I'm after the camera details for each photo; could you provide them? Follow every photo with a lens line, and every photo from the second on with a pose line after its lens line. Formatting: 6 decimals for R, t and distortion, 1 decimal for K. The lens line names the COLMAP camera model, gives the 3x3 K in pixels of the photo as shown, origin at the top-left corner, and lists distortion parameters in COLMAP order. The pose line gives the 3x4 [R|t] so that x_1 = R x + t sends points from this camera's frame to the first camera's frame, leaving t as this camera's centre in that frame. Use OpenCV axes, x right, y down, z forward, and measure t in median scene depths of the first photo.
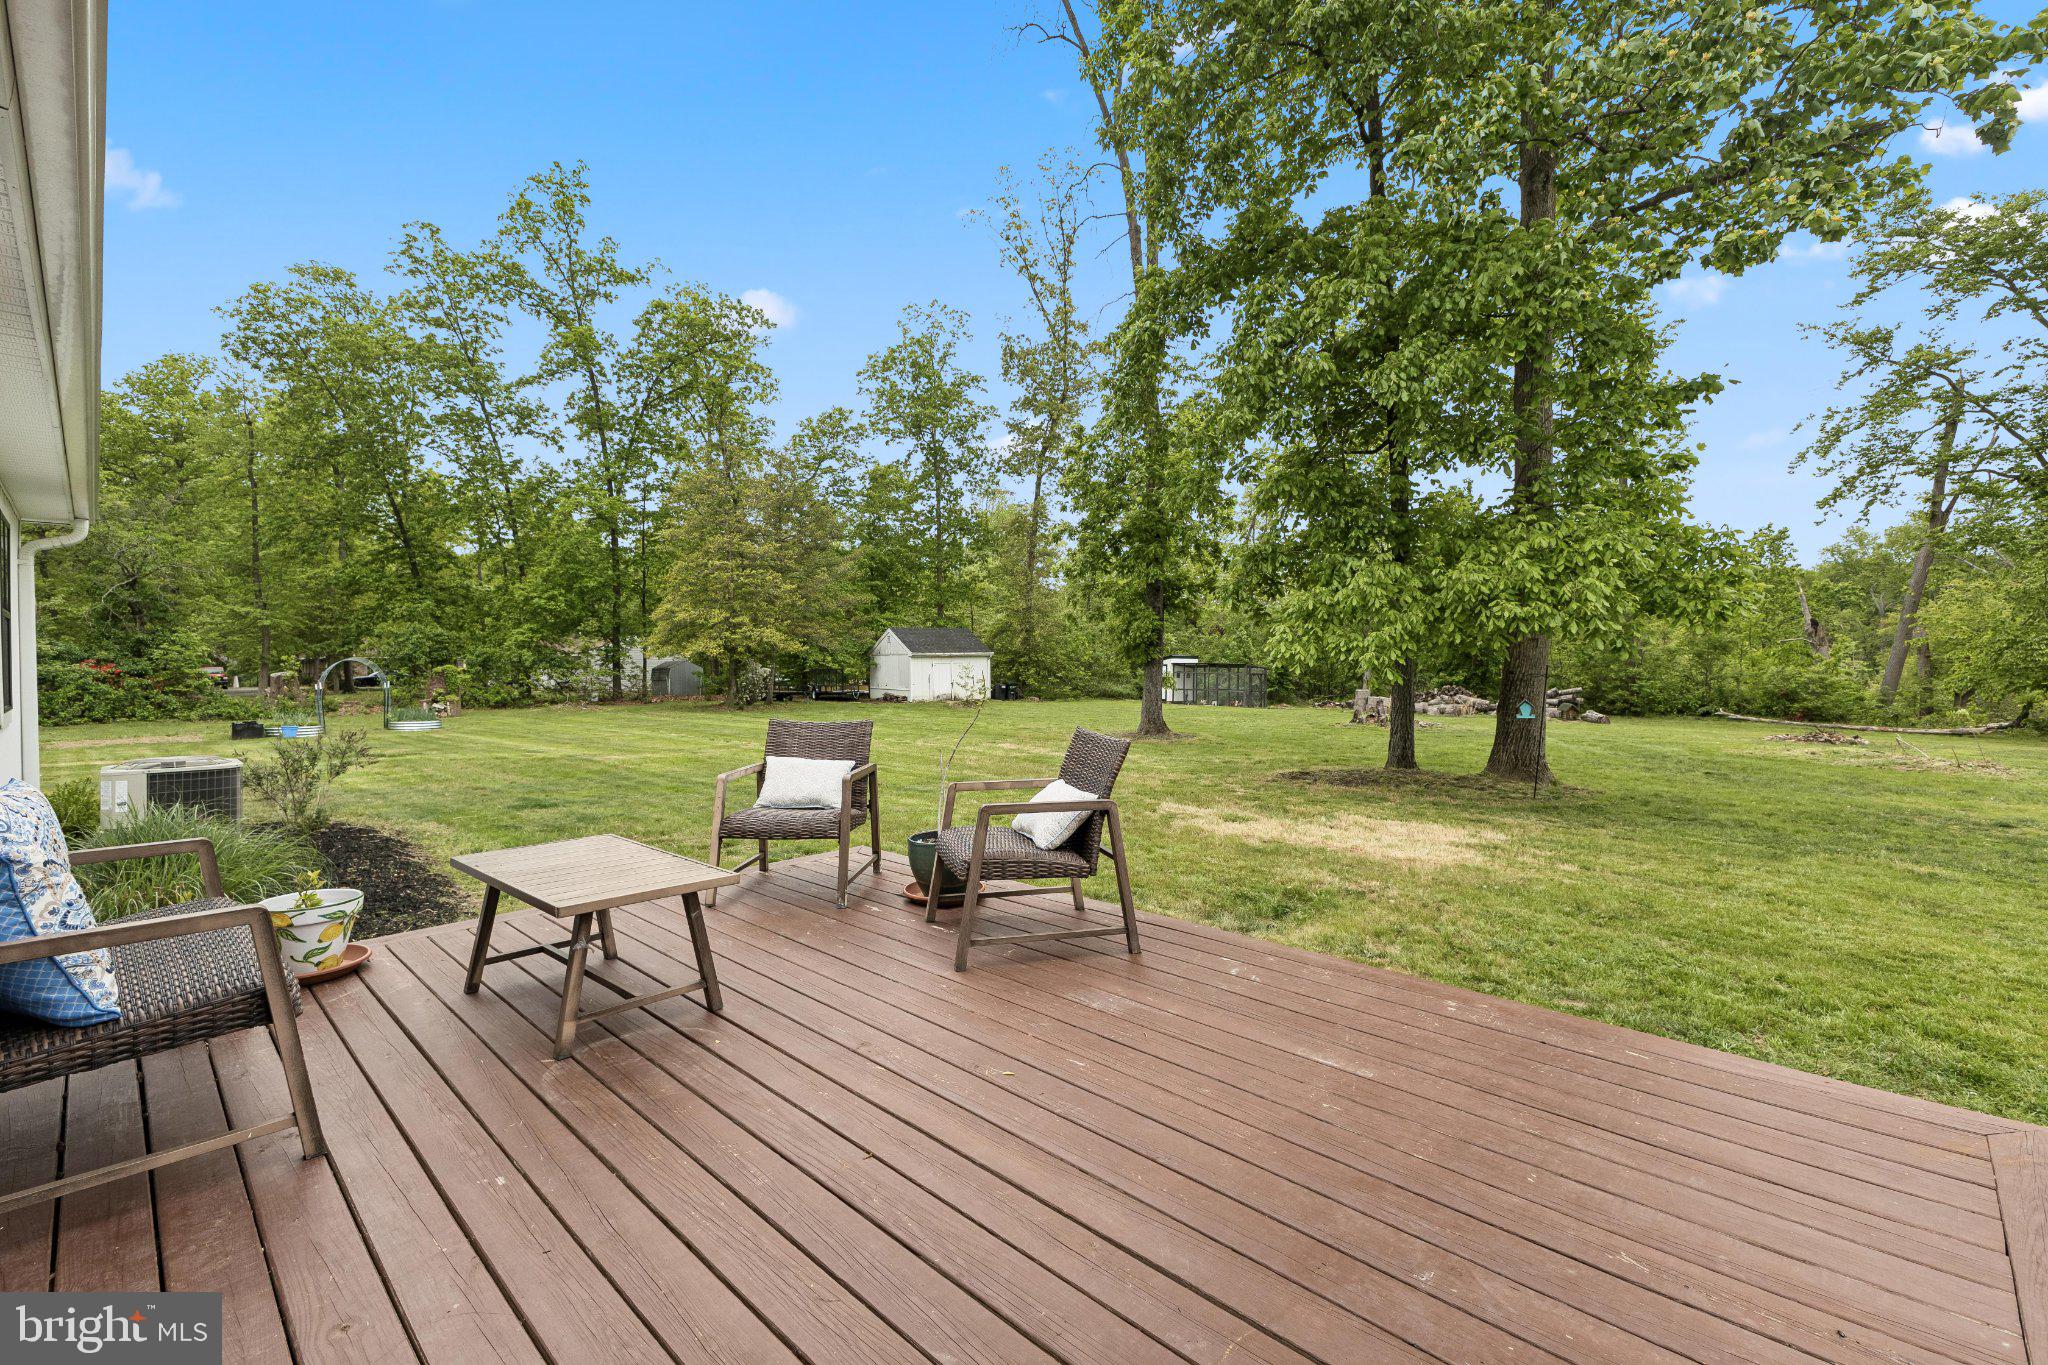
lens RADIAL K [[892.0, 0, 1017.0], [0, 892.0, 667.9], [0, 0, 1]] dist [-0.000305, 0.000545]
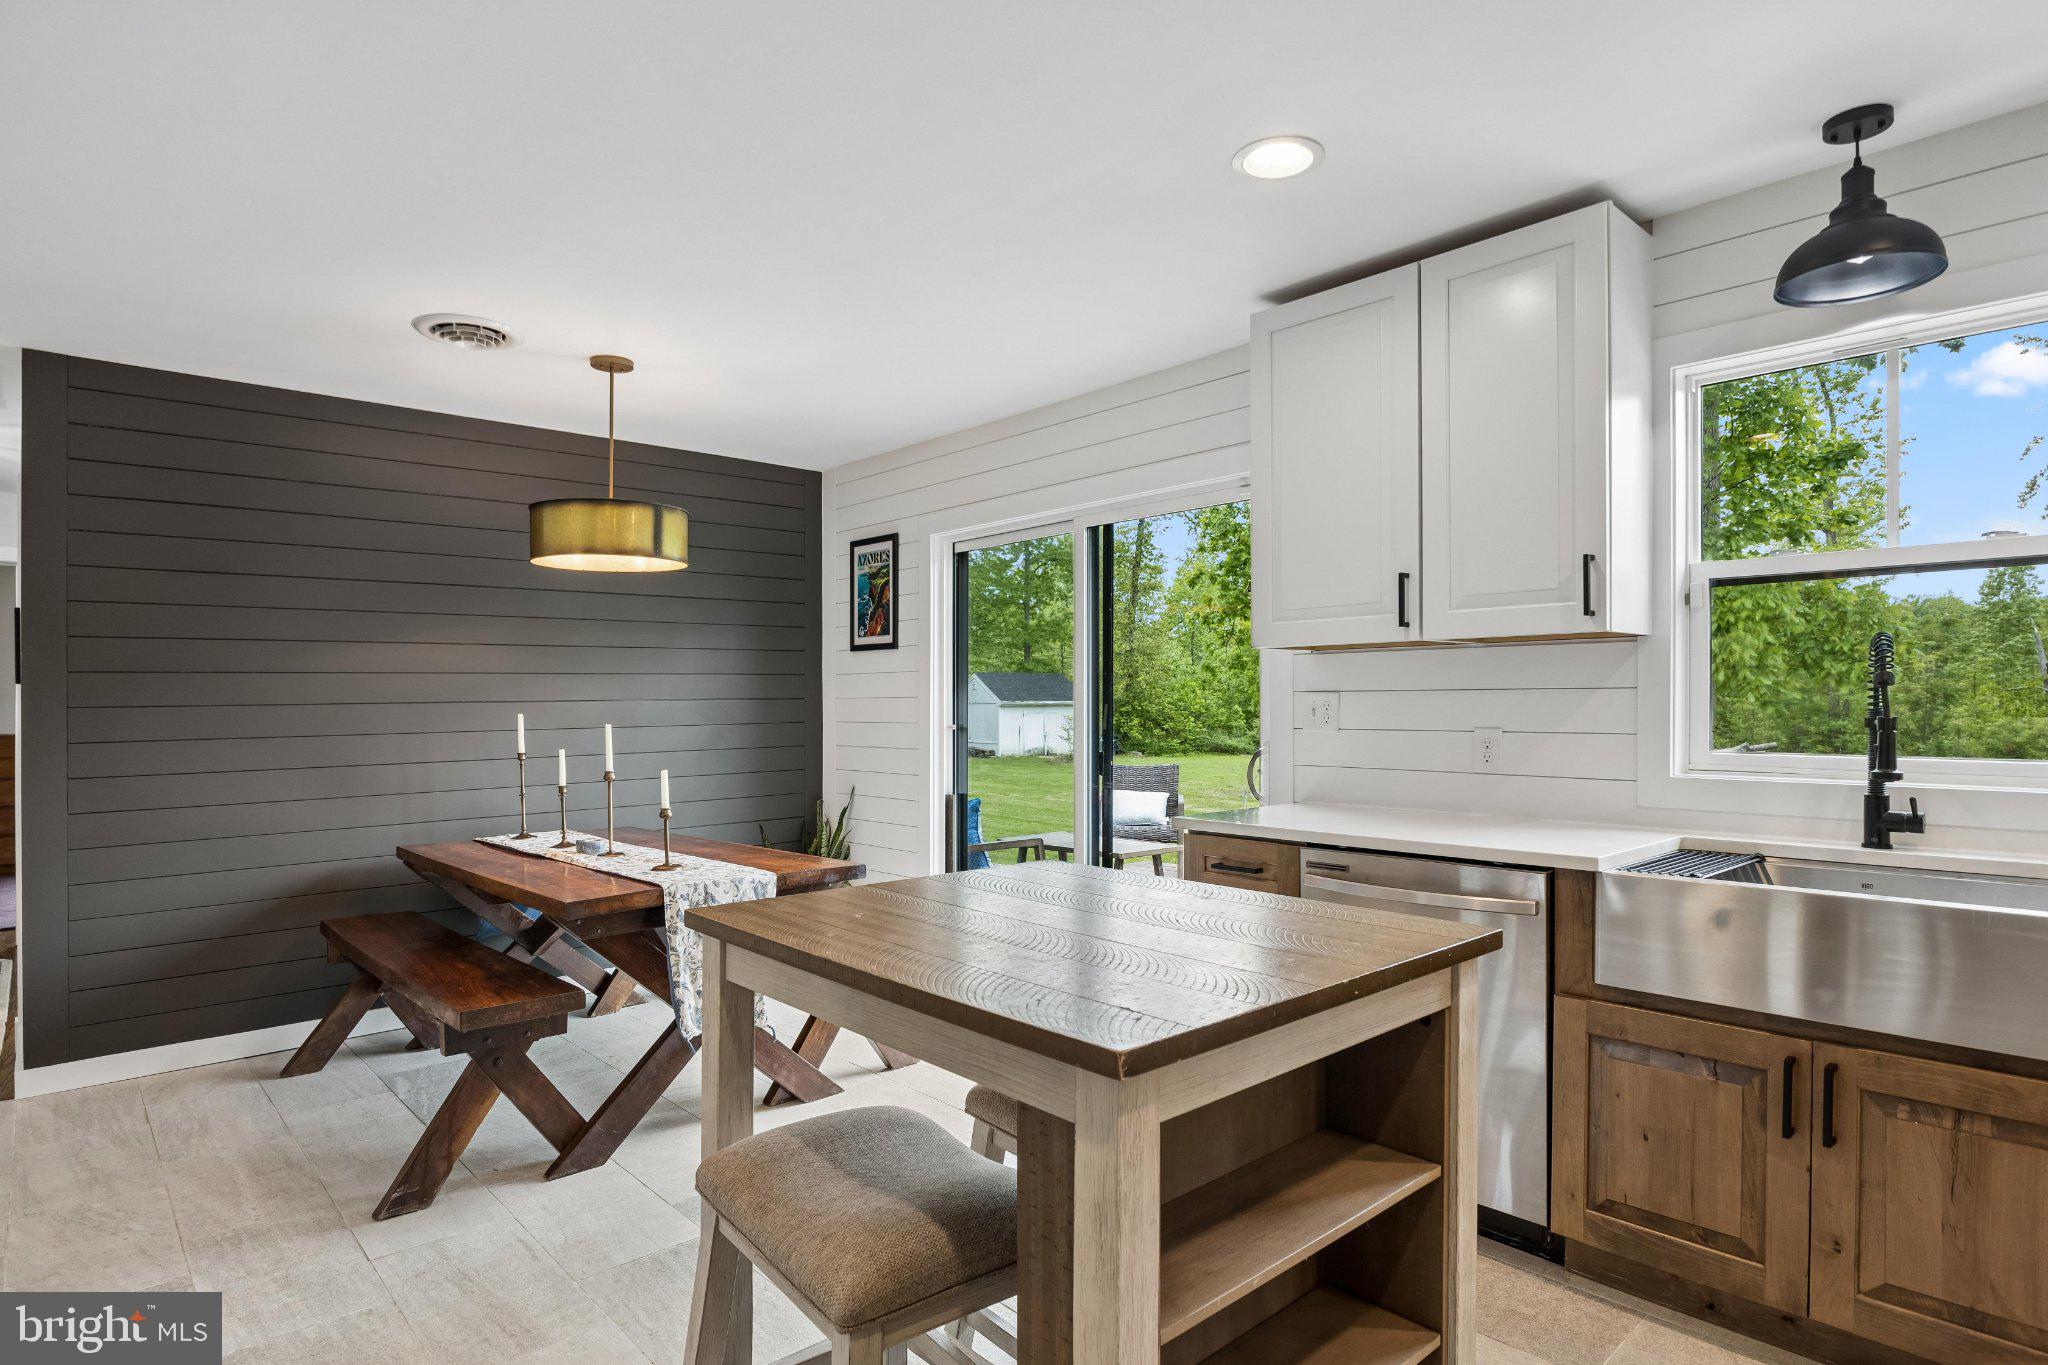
lens RADIAL K [[1094.4, 0, 1031.6], [0, 1094.4, 700.5], [0, 0, 1]] dist [-0.006773, 0.000985]
pose [[0.998854, -0.000333, -0.047867, -0.051792], [-0.000388, 0.999887, -0.015046, -0.001931], [0.047866, 0.015047, 0.998740, -0.116448]]
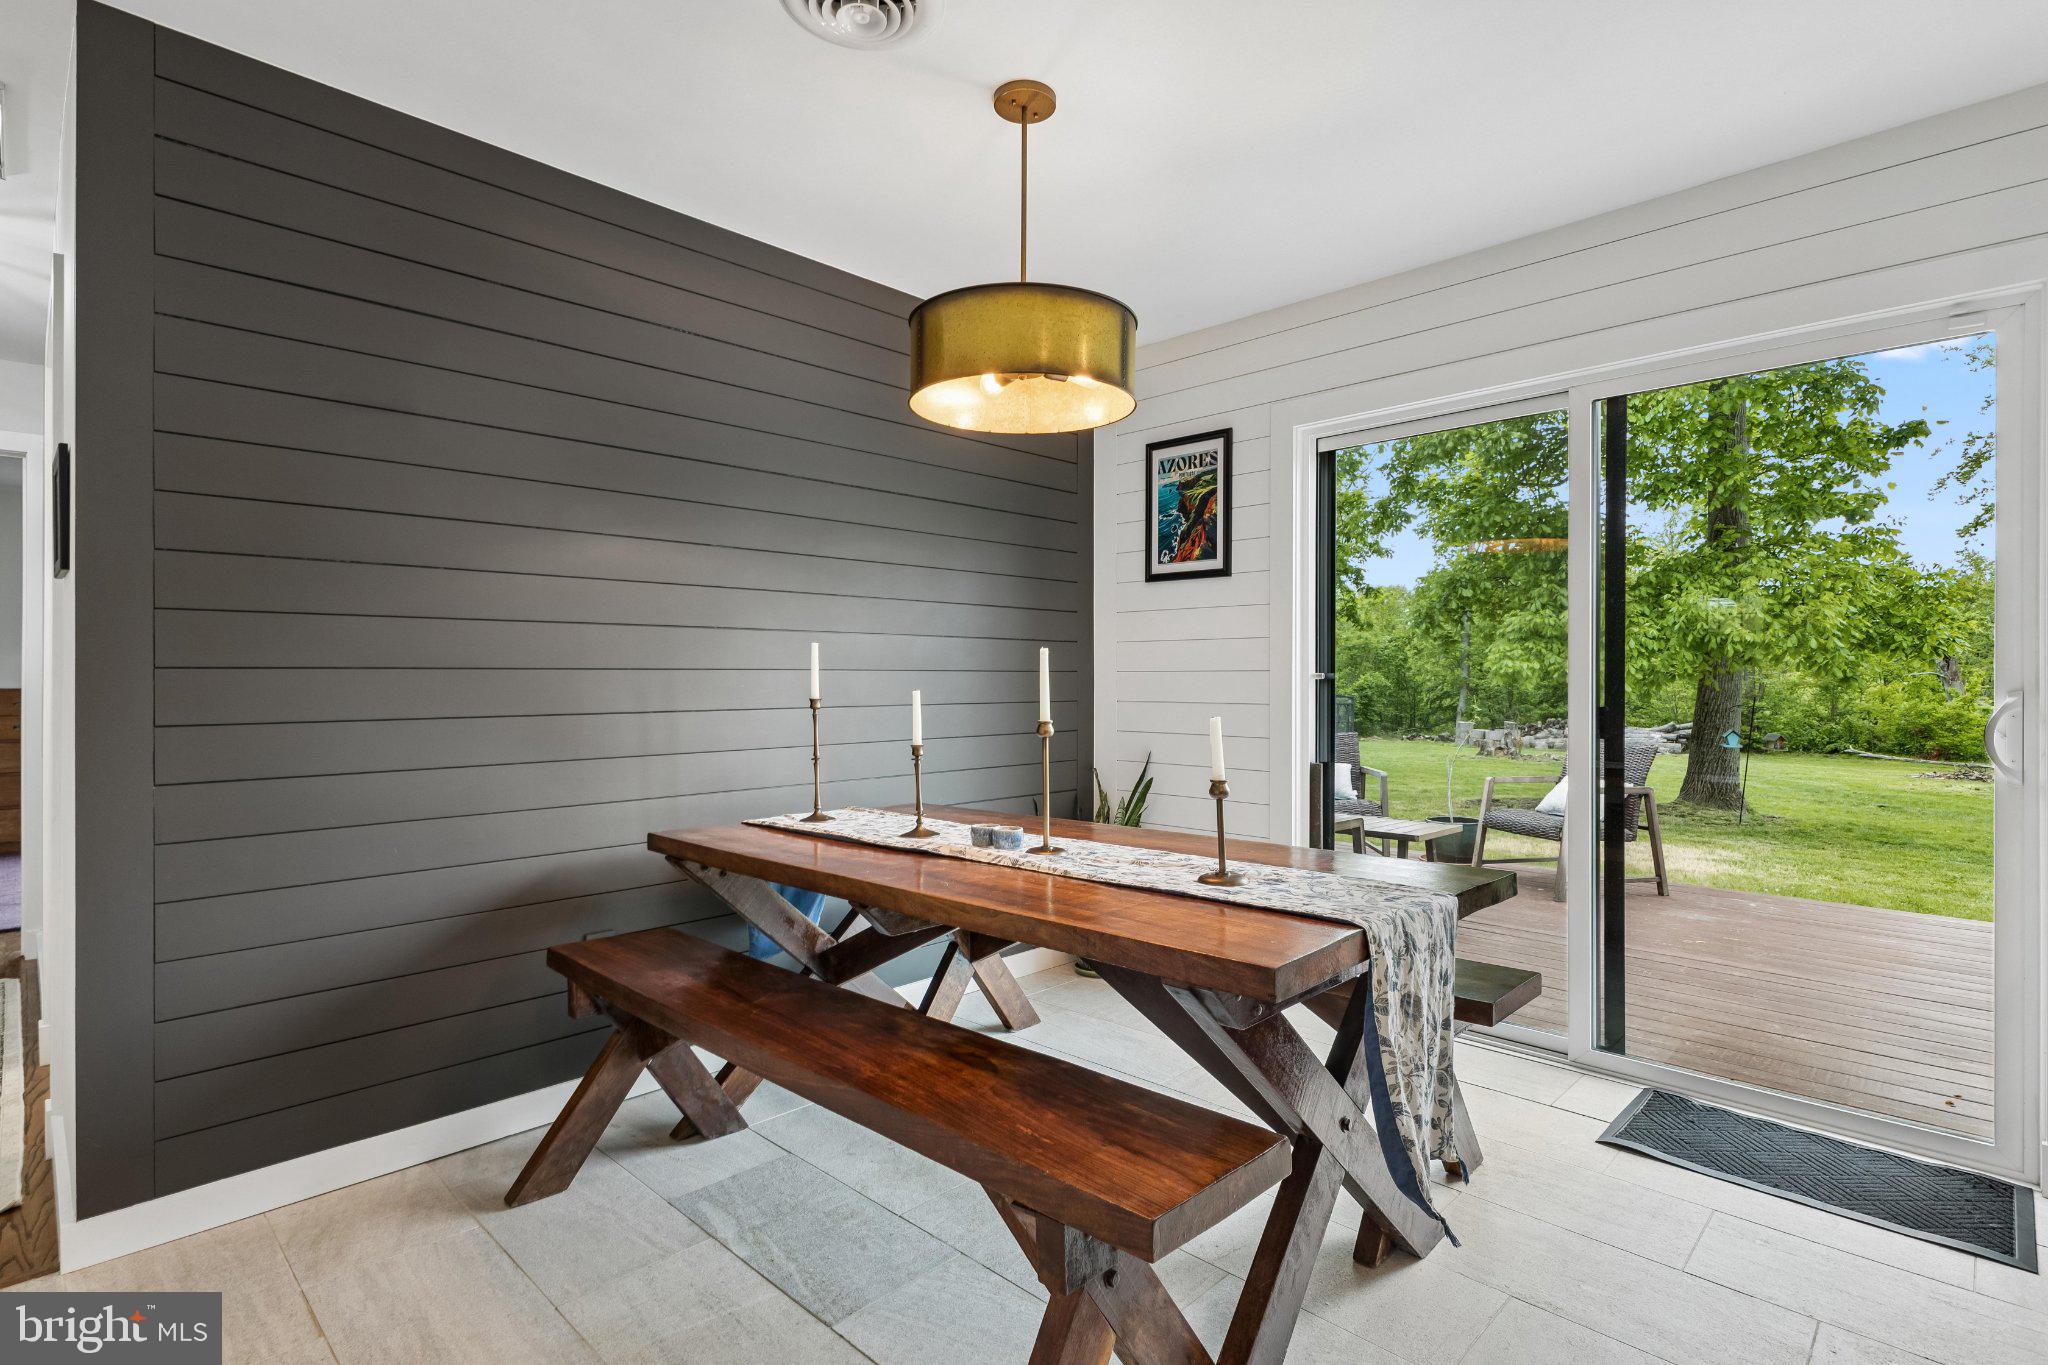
lens RADIAL K [[986.8, 0, 1018.3], [0, 986.8, 685.5], [0, 0, 1]] dist [0.010354, -0.000945]
pose [[0.999947, 0.010218, 0.001486, -0.110237], [-0.010201, 0.999885, -0.011195, 0.002702], [-0.001600, 0.011180, 0.999936, -0.064438]]
